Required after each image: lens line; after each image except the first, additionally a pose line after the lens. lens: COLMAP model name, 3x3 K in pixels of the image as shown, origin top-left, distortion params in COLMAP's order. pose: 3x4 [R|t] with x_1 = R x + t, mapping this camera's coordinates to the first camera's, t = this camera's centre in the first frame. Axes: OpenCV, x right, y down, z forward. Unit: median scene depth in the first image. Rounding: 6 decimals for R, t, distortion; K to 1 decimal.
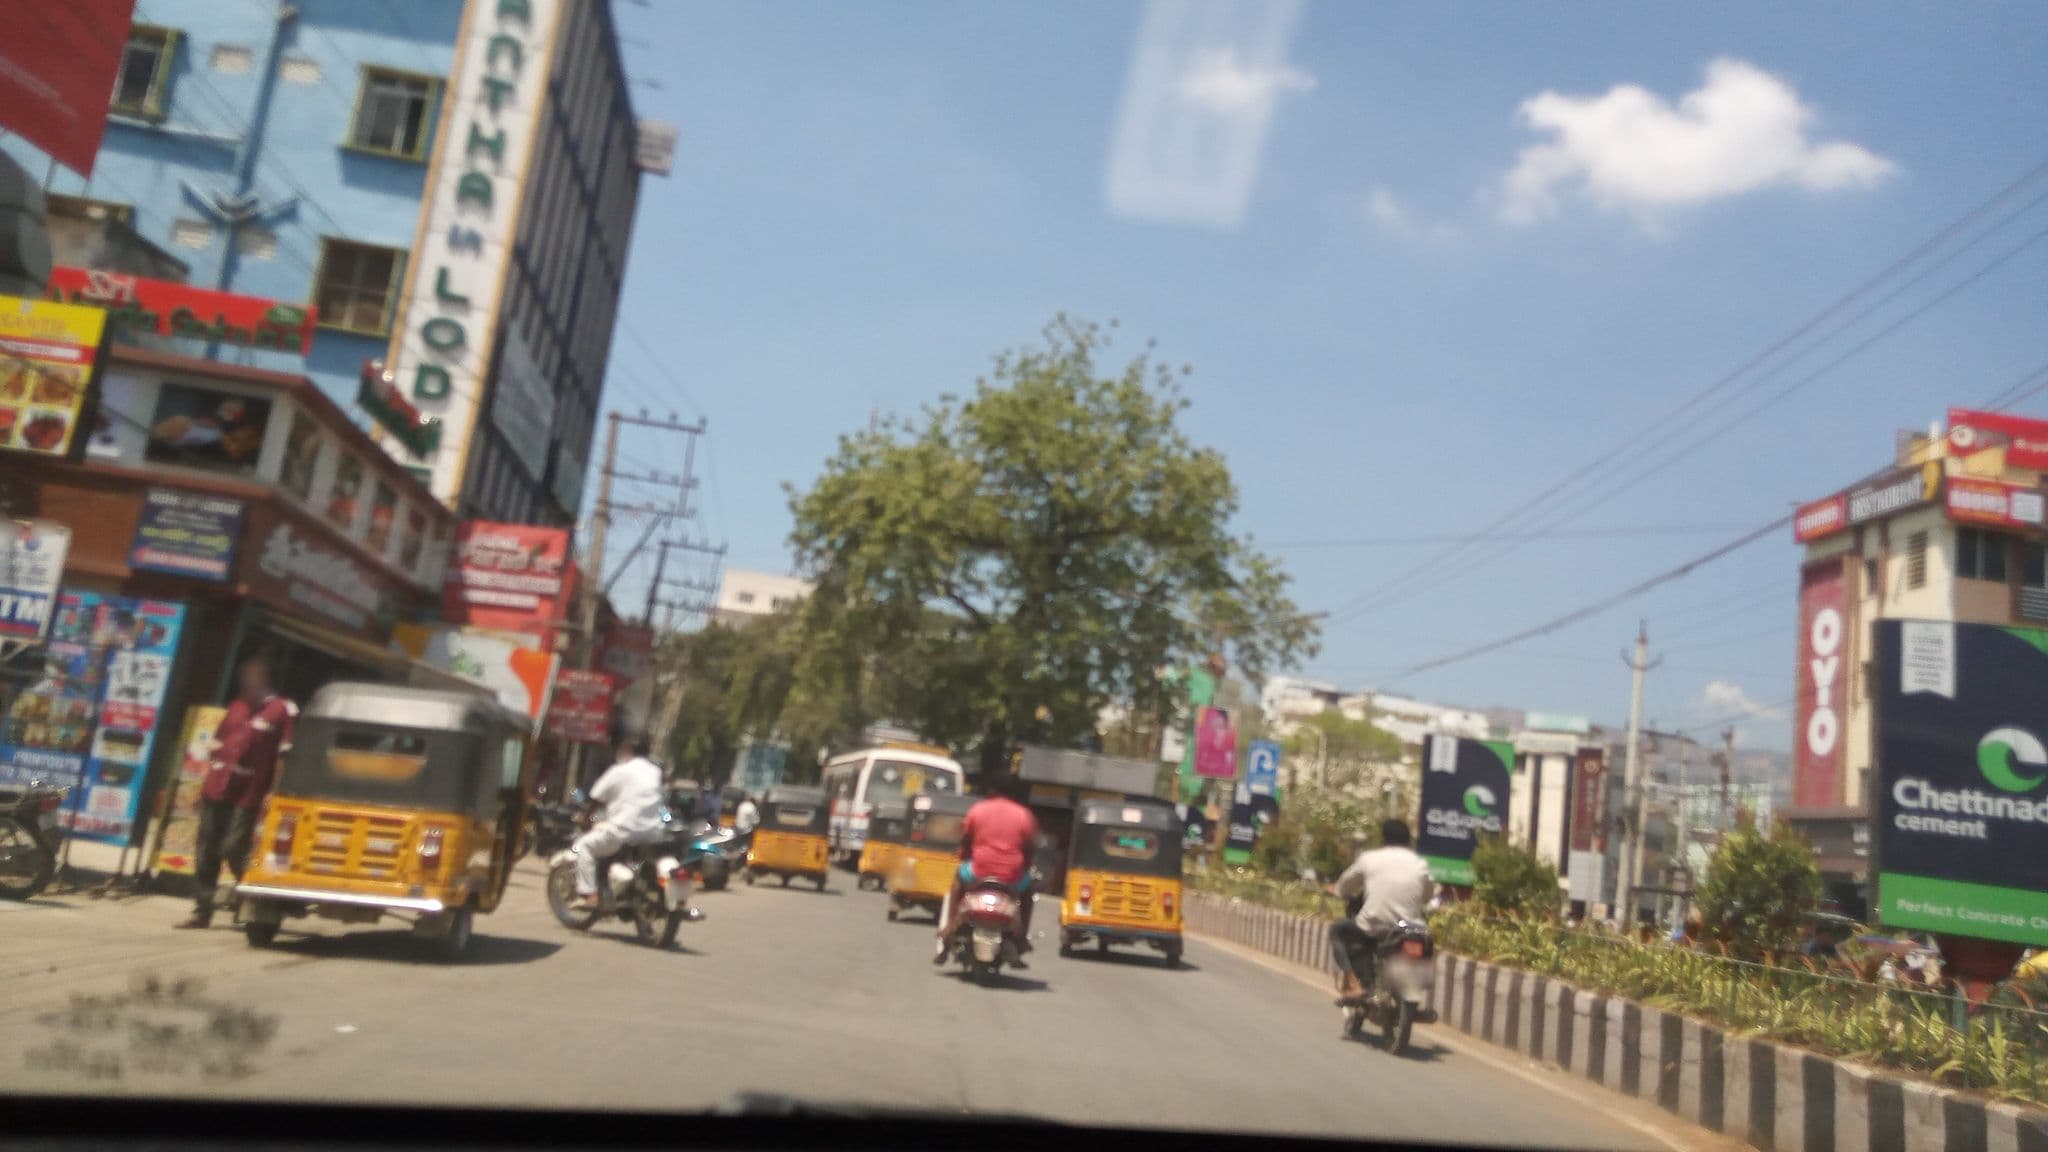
lens RADIAL K [[1427.5, 0, 1024.0], [0, 1427.5, 576.0], [0, 0, 1]] dist [-0.003031, -0.003389]
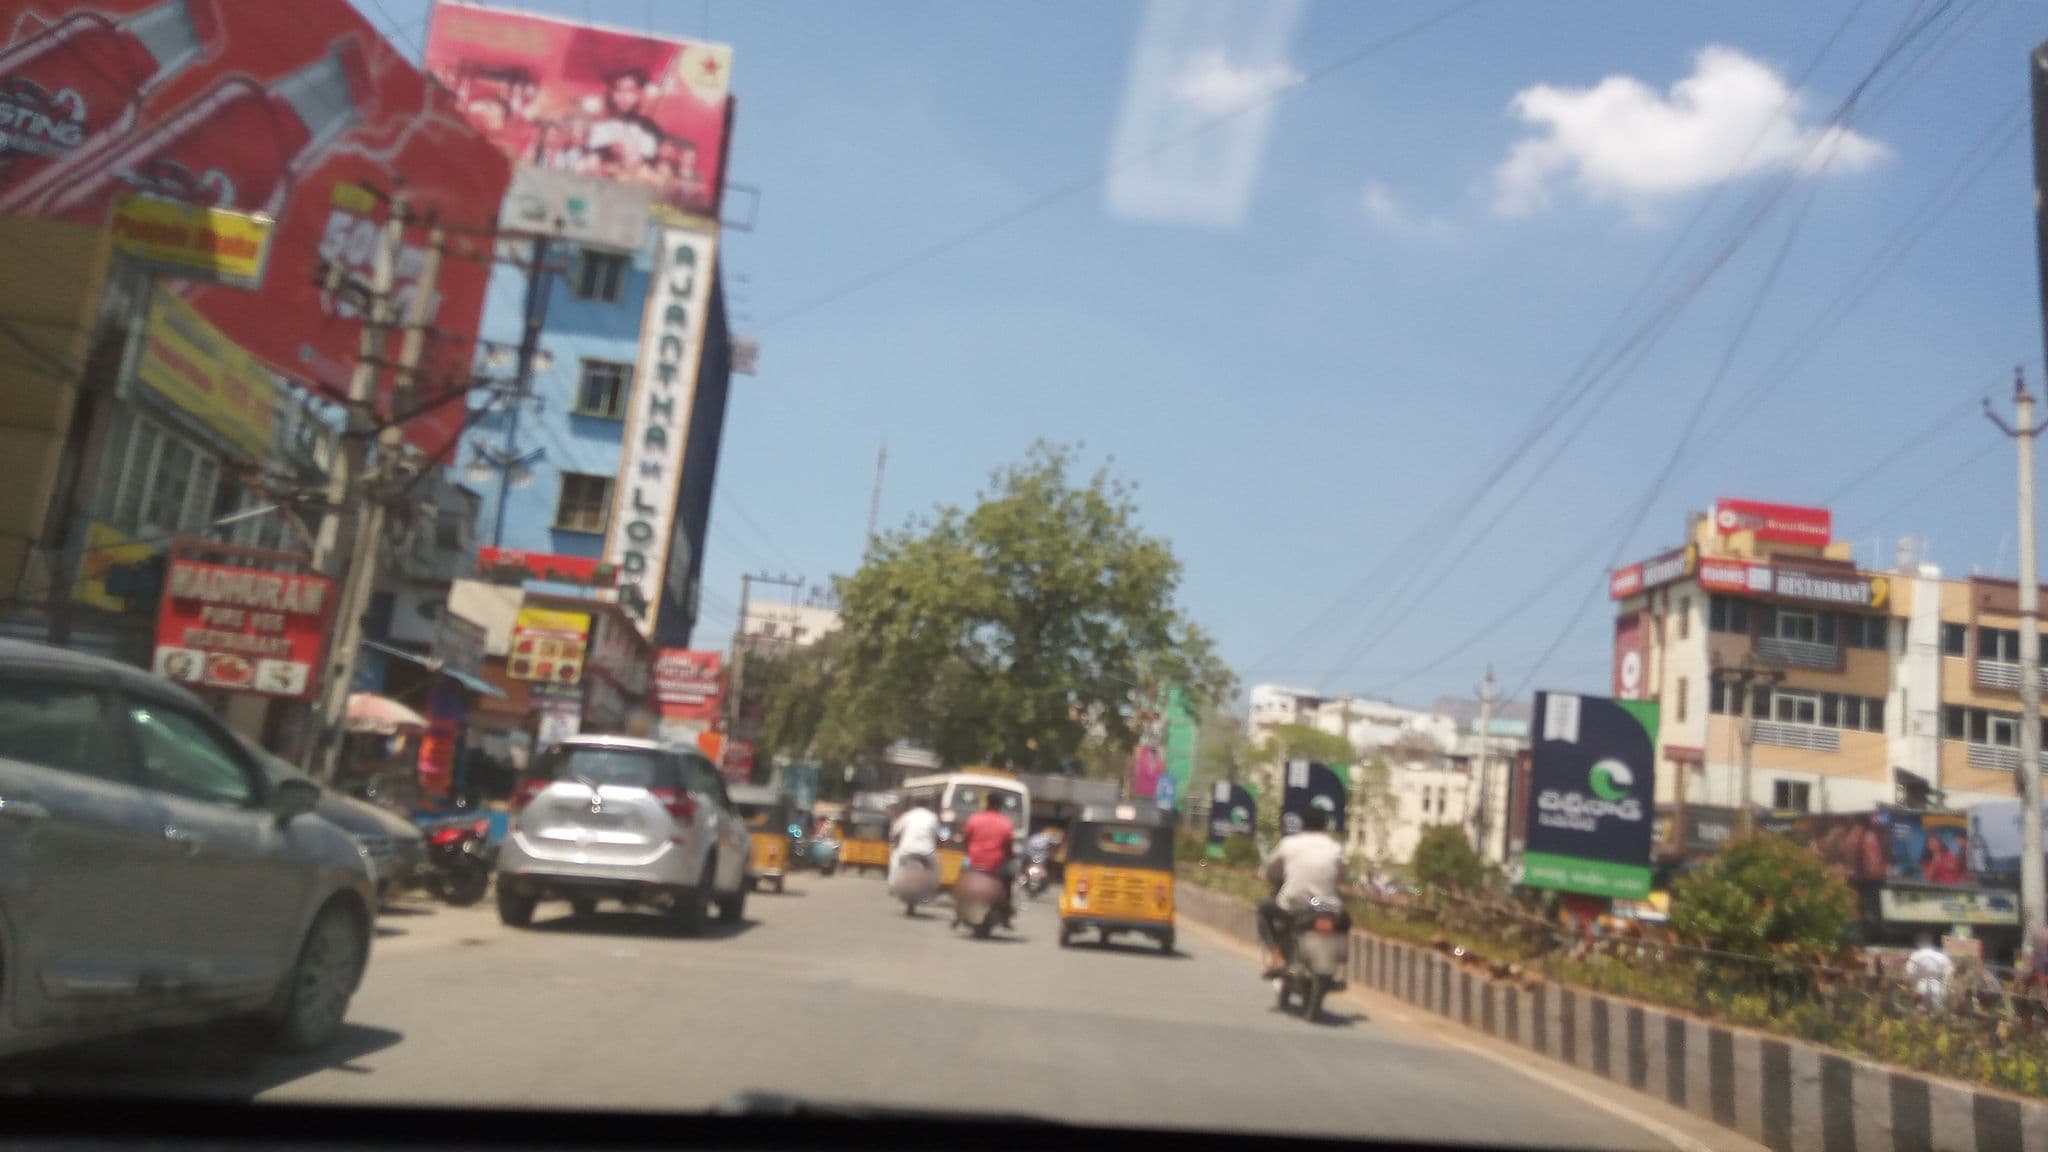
lens RADIAL K [[1427.5, 0, 1024.0], [0, 1427.5, 576.0], [0, 0, 1]] dist [-0.003031, -0.003389]
pose [[0.999748, -0.022322, -0.002434, 0.012029], [0.022319, 0.999750, -0.001363, -0.058839], [0.002464, 0.001308, 0.999996, -0.318147]]
